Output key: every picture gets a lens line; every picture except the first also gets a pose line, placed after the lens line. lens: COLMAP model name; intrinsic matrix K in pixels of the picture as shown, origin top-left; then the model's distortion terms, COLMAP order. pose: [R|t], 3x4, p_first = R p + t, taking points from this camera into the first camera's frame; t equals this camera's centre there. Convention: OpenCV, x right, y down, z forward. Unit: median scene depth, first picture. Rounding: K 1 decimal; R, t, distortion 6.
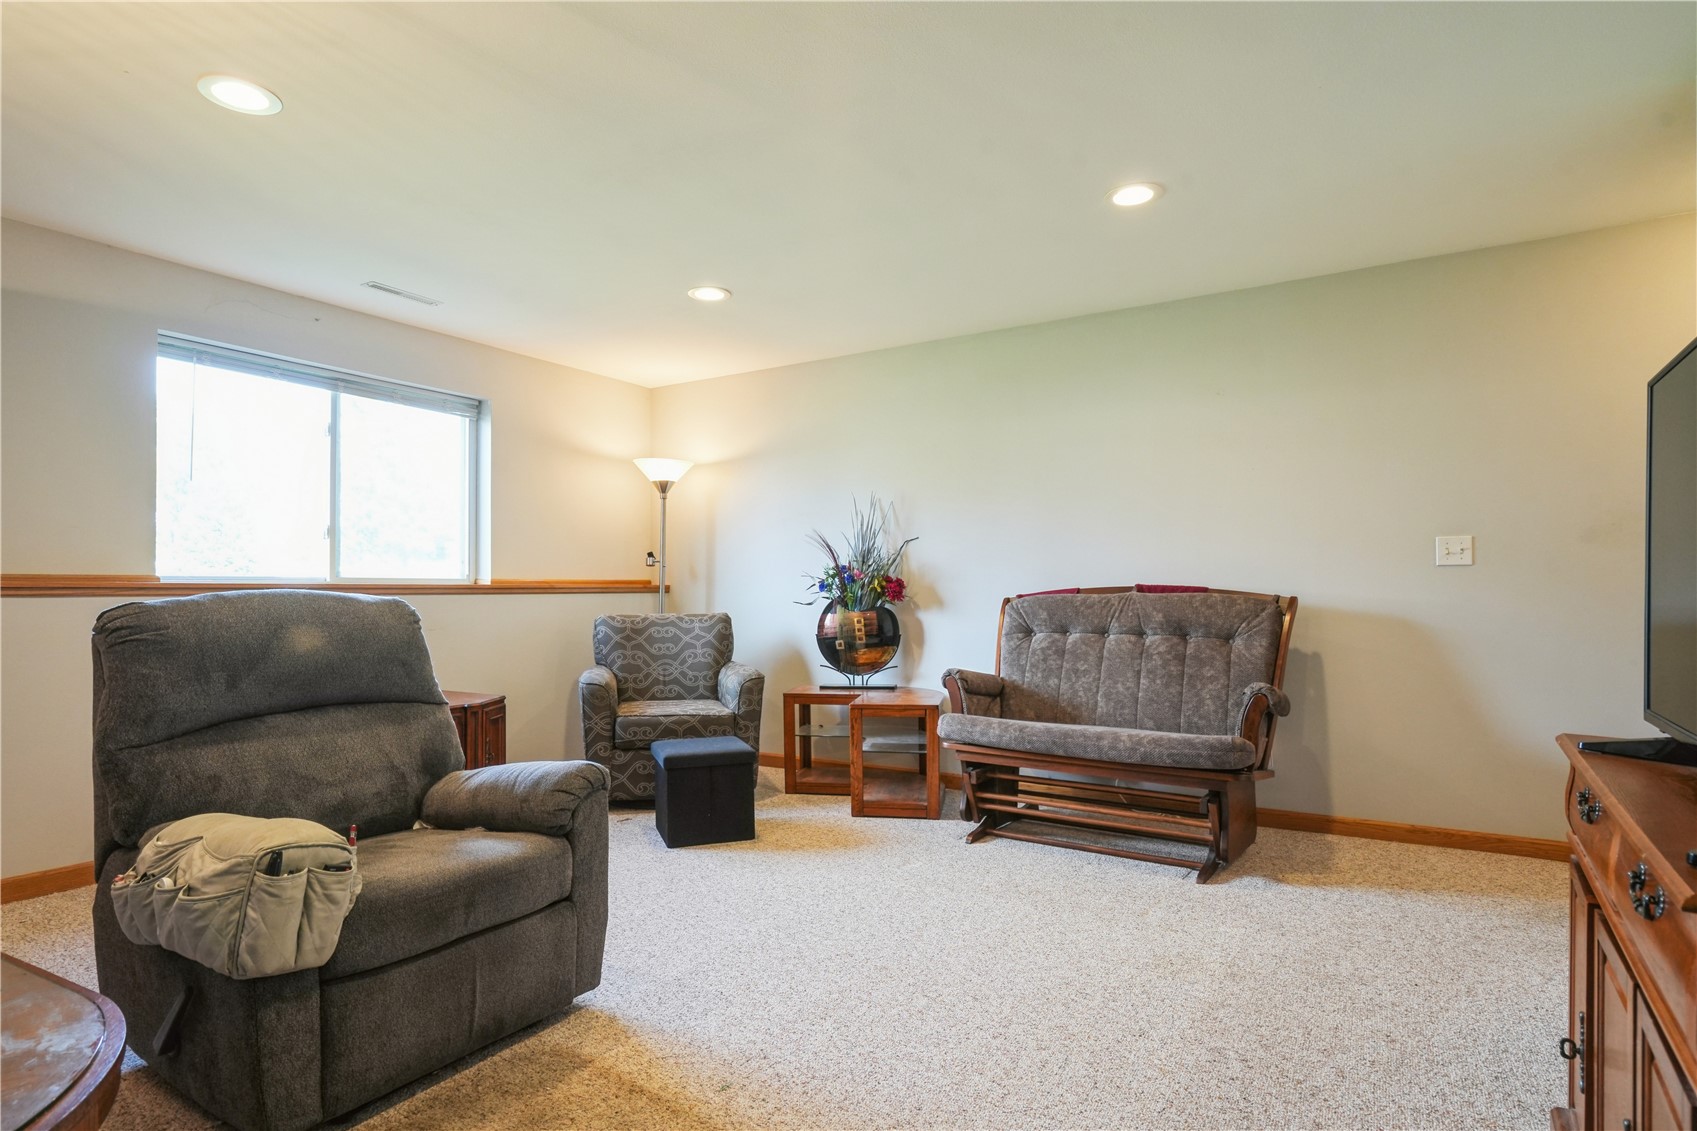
lens RADIAL K [[911.8, 0, 851.1], [0, 911.8, 570.2], [0, 0, 1]] dist [-0.000015, -0.000205]
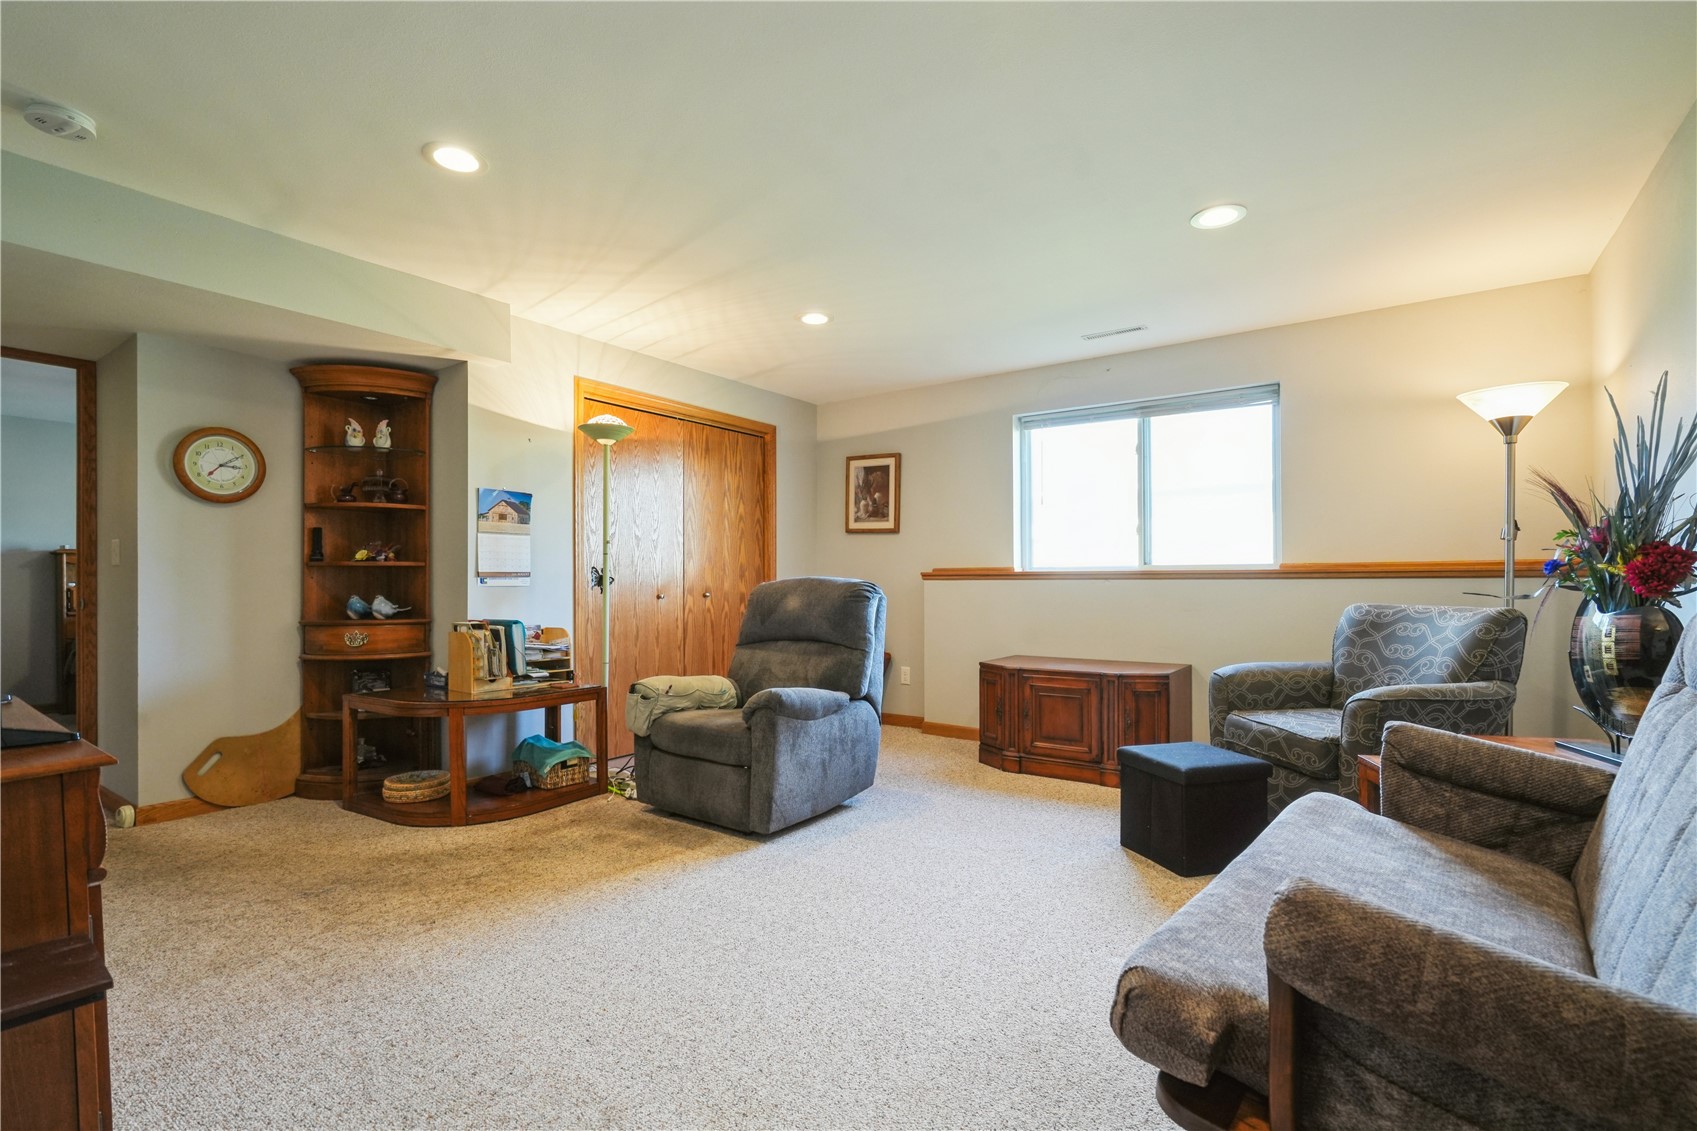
lens RADIAL K [[808.5, 0, 853.5], [0, 808.5, 579.5], [0, 0, 1]] dist [0.000809, -0.001302]
pose [[-0.096742, 0.004167, -0.995301, 0.516418], [0.027396, 0.999624, 0.001522, 0.013134], [0.994932, -0.027120, -0.096820, 0.623402]]
